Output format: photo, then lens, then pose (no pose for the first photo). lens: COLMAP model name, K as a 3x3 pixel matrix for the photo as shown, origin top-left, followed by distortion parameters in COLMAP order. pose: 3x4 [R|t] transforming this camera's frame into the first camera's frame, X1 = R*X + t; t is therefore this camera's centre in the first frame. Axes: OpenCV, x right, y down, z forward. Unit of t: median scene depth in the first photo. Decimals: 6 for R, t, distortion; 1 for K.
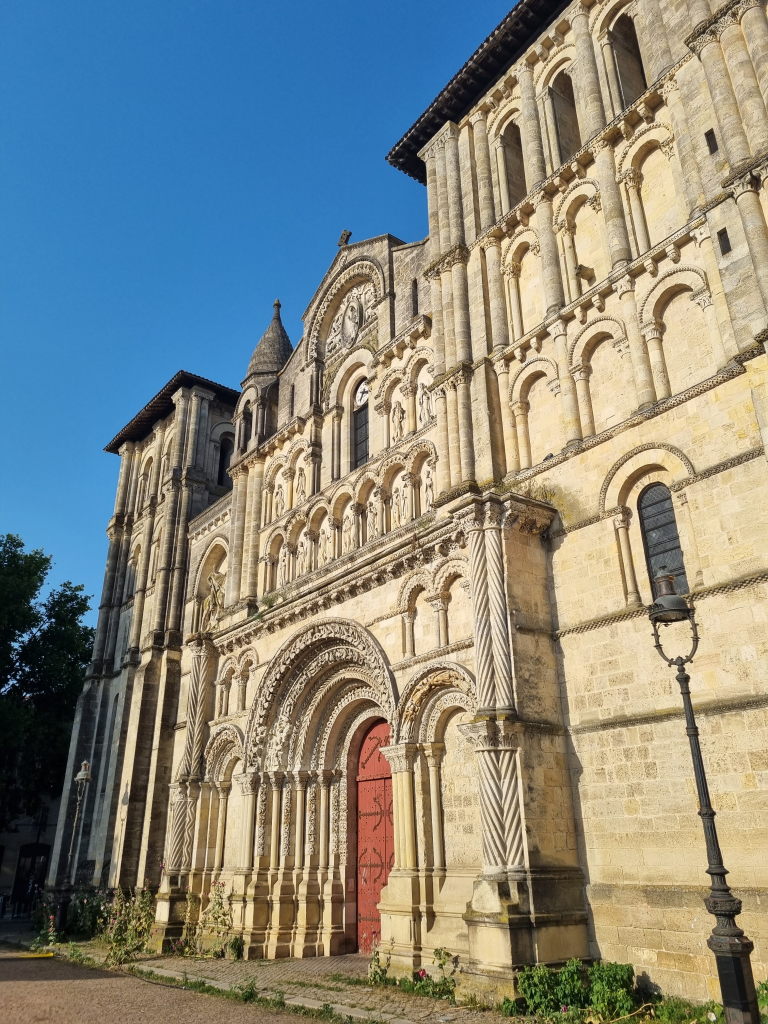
lens RADIAL K [[768.1, 0, 383.0], [0, 768.1, 498.3], [0, 0, 1]] dist [0.063182, -0.042129]
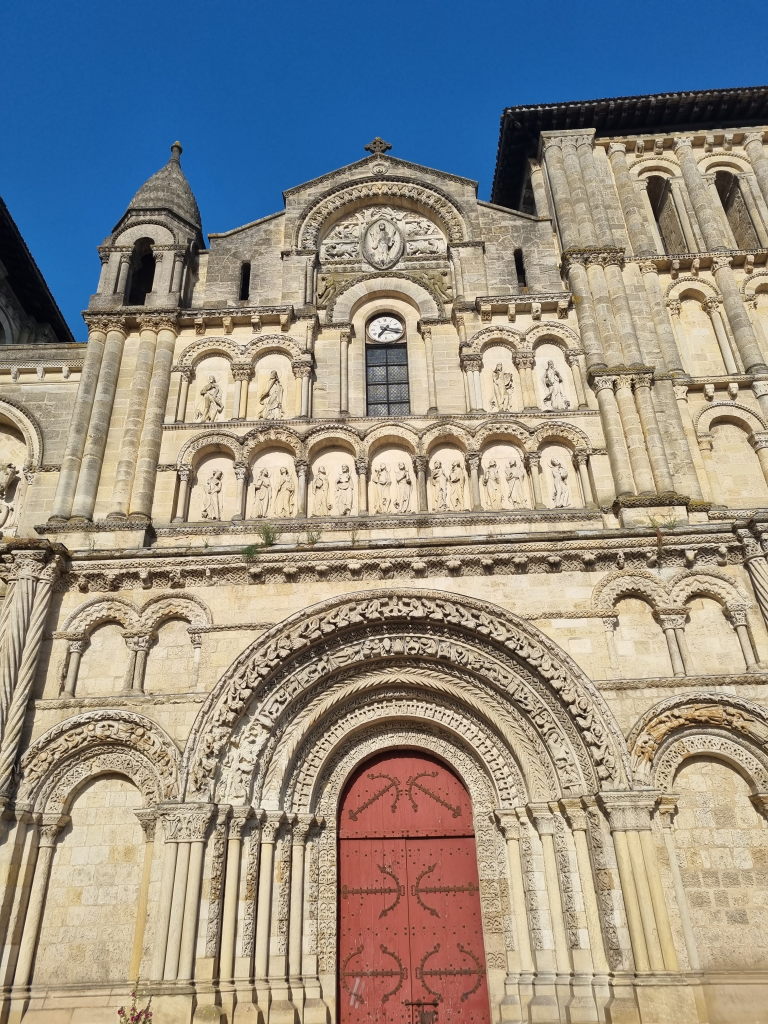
lens RADIAL K [[766.3, 0, 369.5], [0, 766.3, 511.6], [0, 0, 1]] dist [0.064181, -0.037020]
pose [[0.636379, 0.389284, 0.665943, -0.543616], [-0.314226, 0.919266, -0.237090, 0.249085], [-0.704474, -0.058377, 0.707324, 0.514661]]
